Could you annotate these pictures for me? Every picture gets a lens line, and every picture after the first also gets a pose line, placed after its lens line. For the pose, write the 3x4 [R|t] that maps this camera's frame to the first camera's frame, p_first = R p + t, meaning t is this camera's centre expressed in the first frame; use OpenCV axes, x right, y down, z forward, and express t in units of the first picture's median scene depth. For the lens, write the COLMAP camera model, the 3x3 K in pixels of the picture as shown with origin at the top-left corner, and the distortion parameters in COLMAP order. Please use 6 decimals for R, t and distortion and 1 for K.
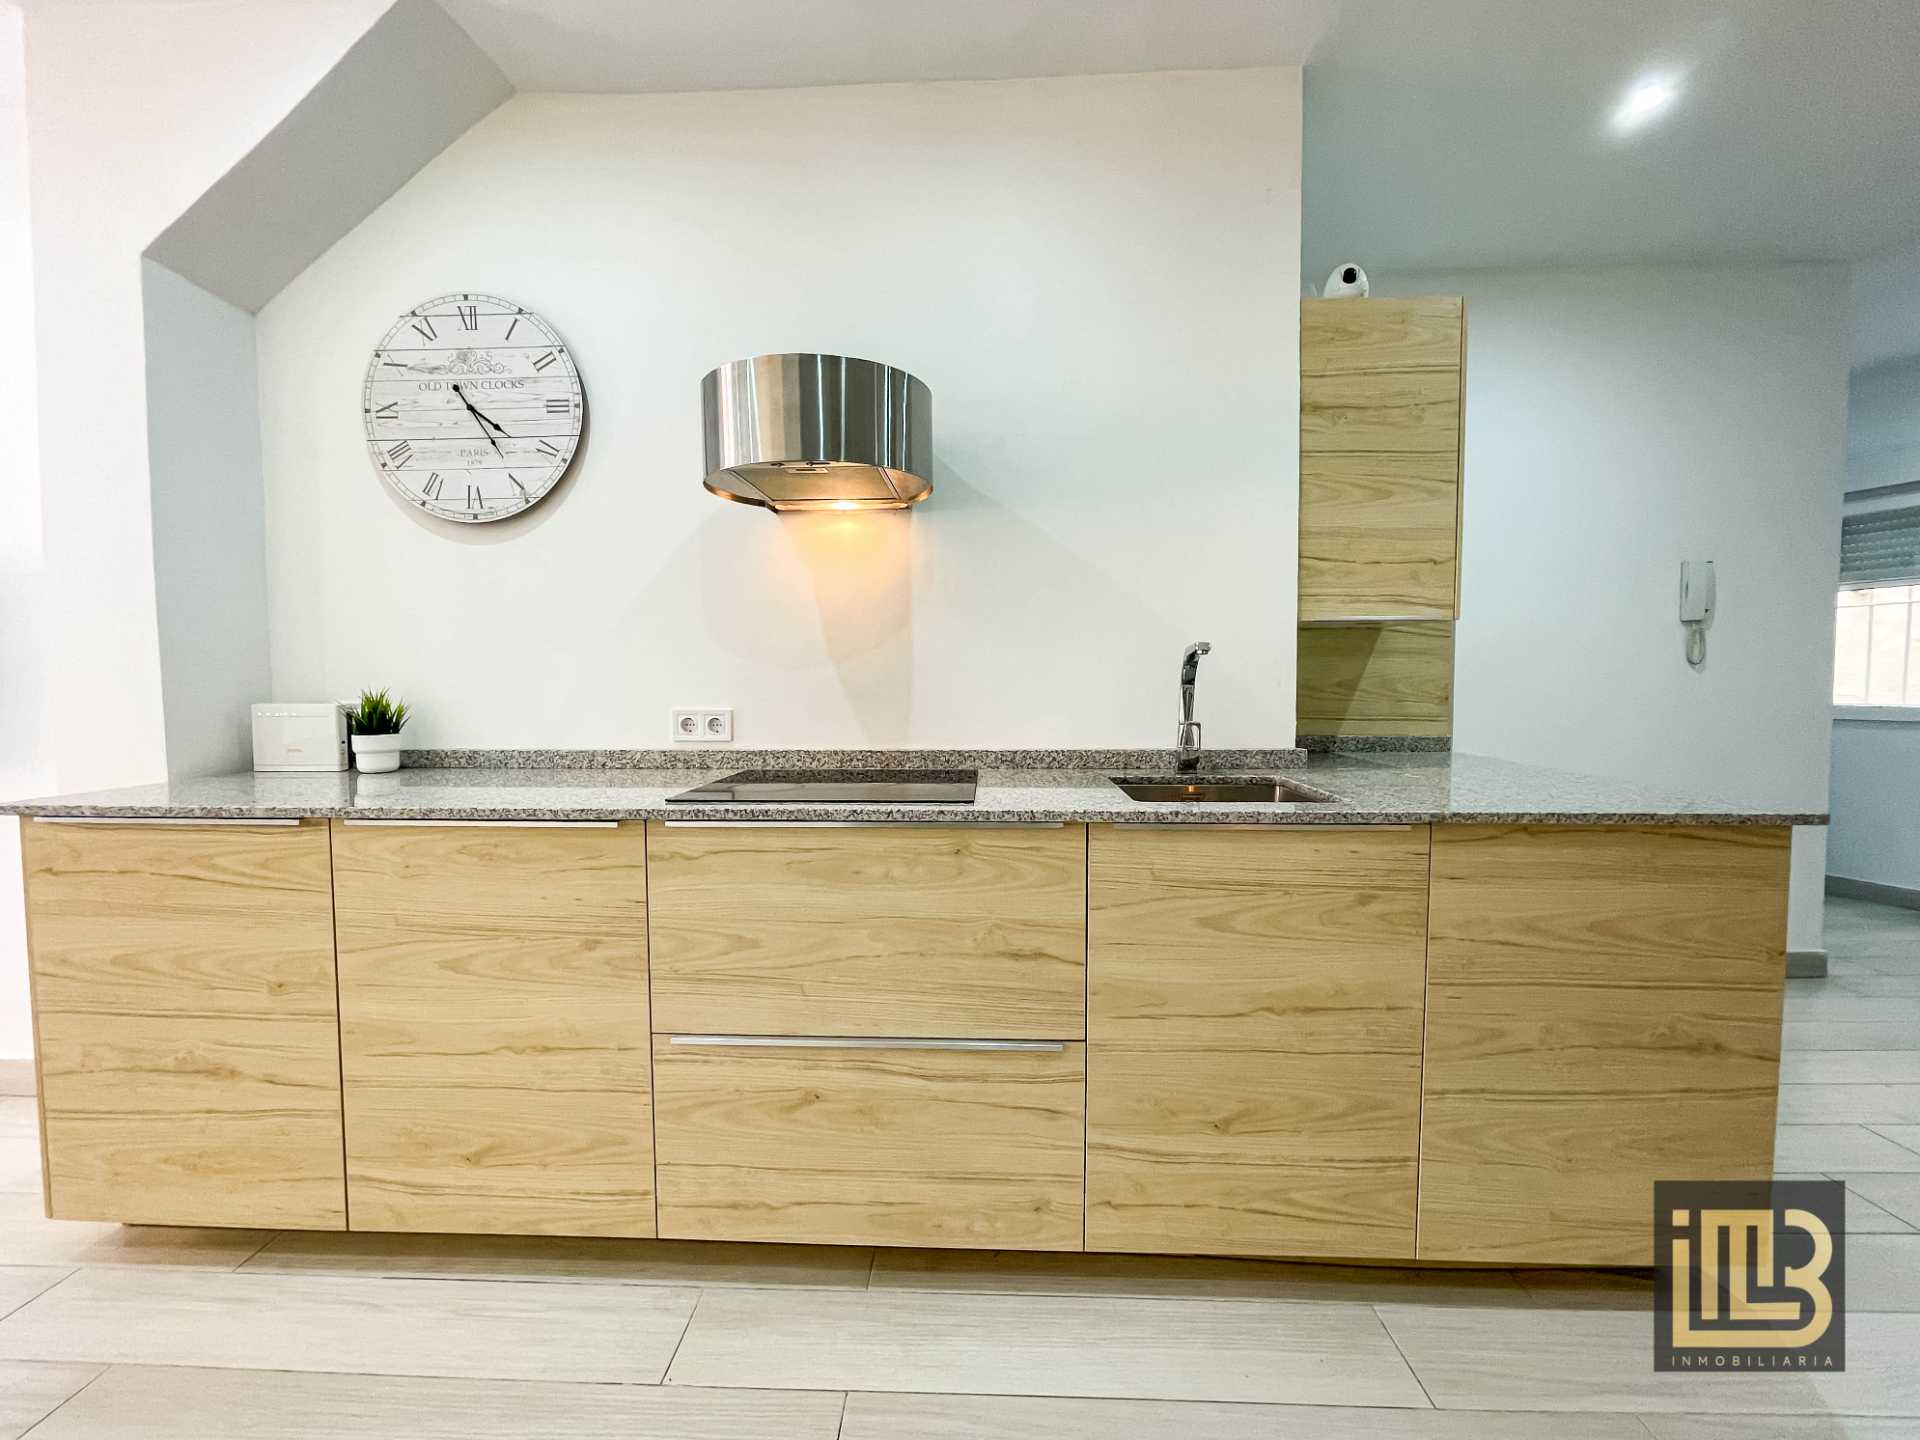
lens RADIAL K [[786.0, 0, 949.4], [0, 786.0, 713.7], [0, 0, 1]] dist [-0.014009, 0.003661]
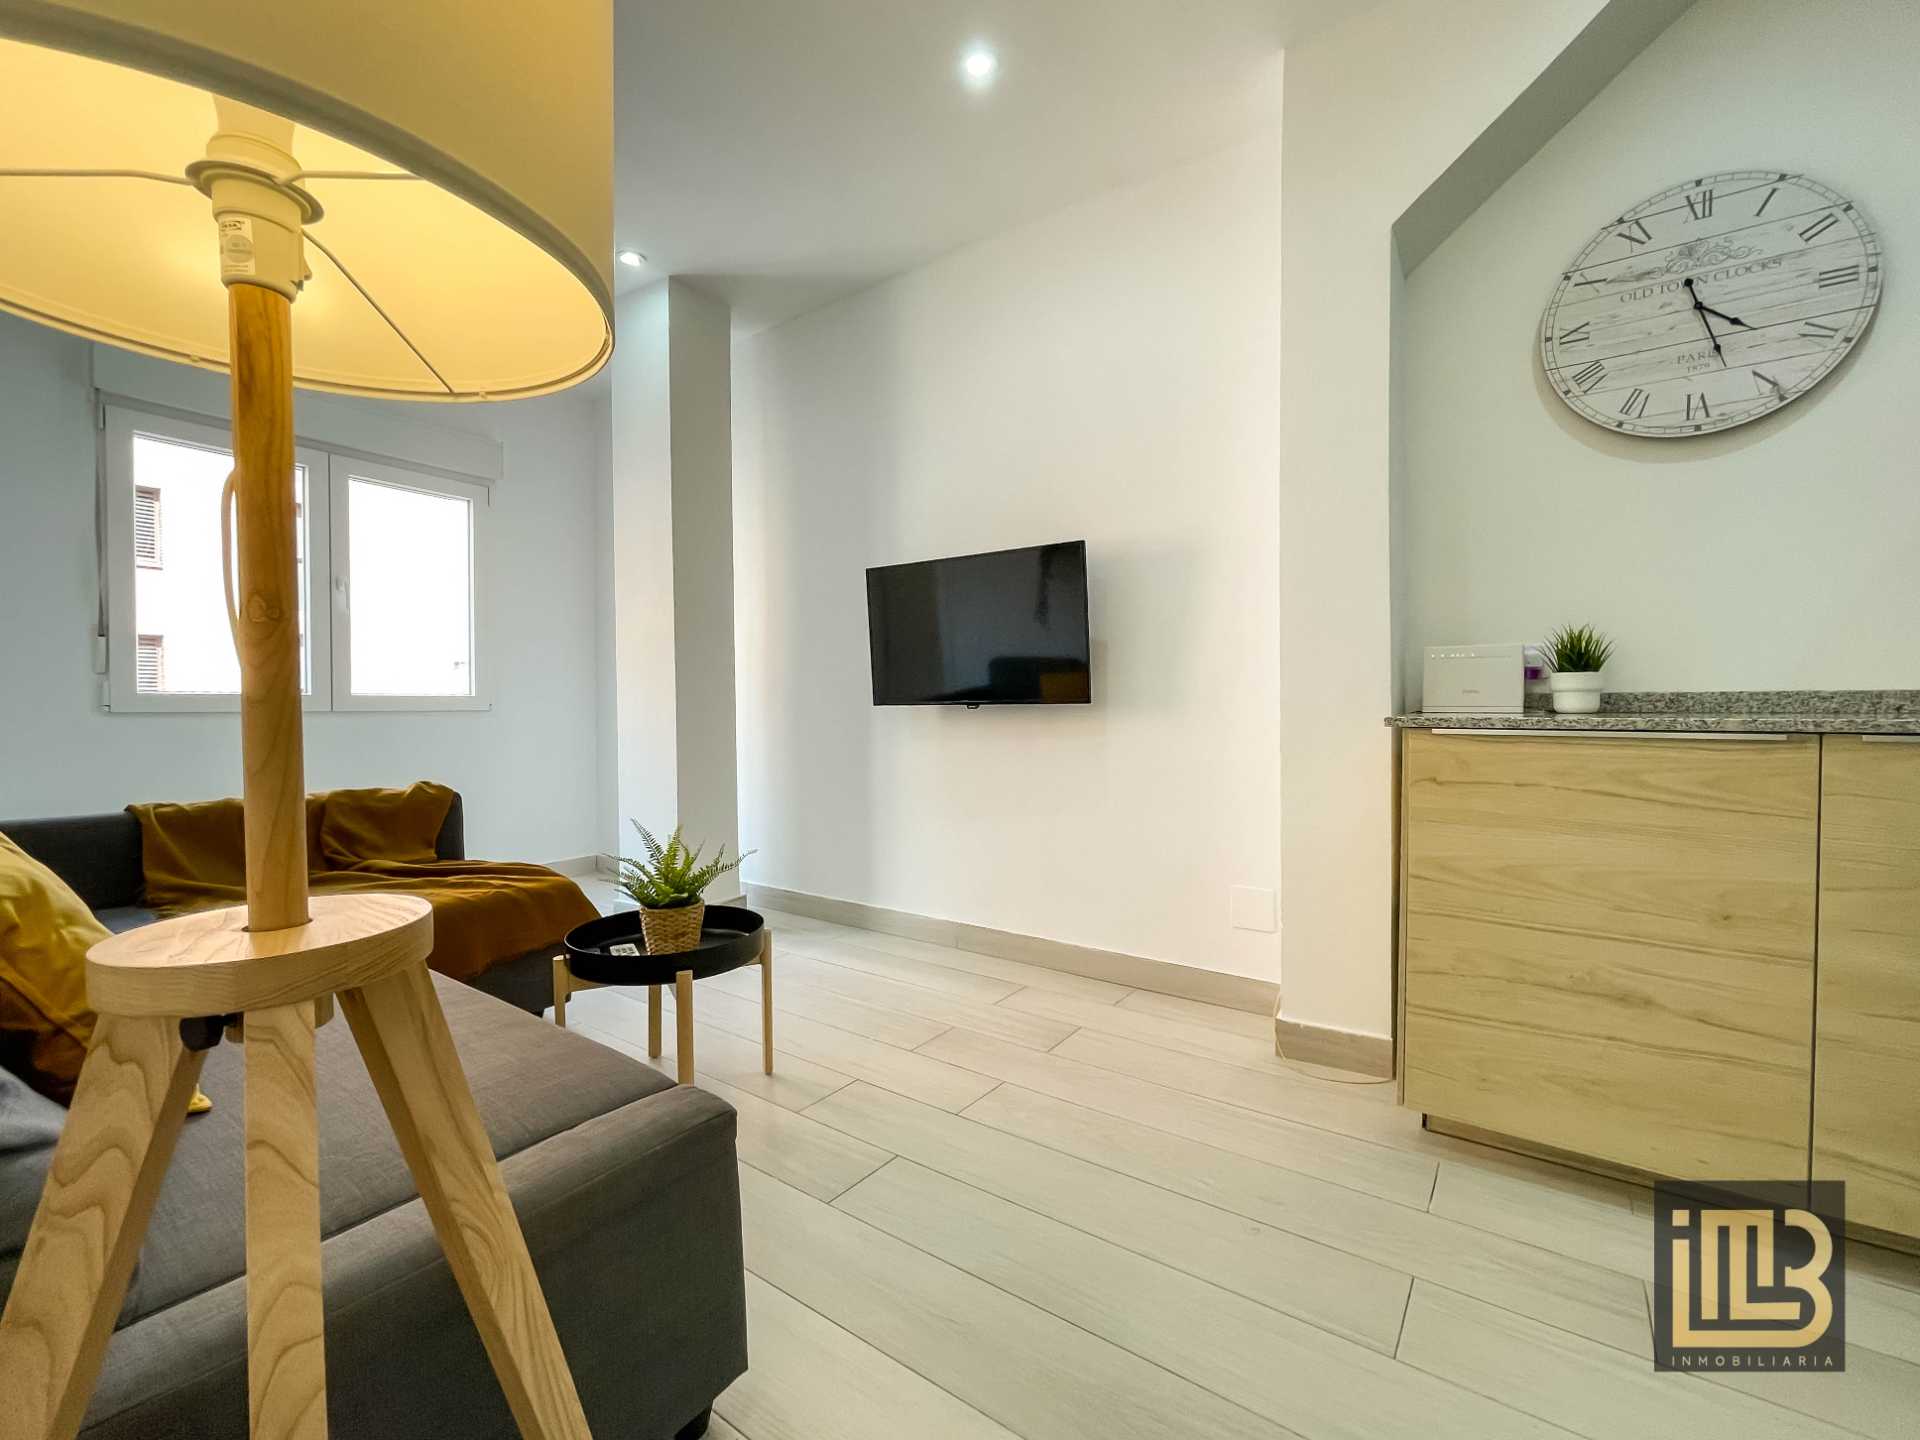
lens RADIAL K [[786.0, 0, 953.4], [0, 786.0, 724.4], [0, 0, 1]] dist [-0.014009, 0.003661]
pose [[0.839556, 0.011788, -0.543145, -0.840753], [-0.019889, 0.999761, -0.009045, 0.110558], [0.542909, 0.018397, 0.839590, -0.197625]]
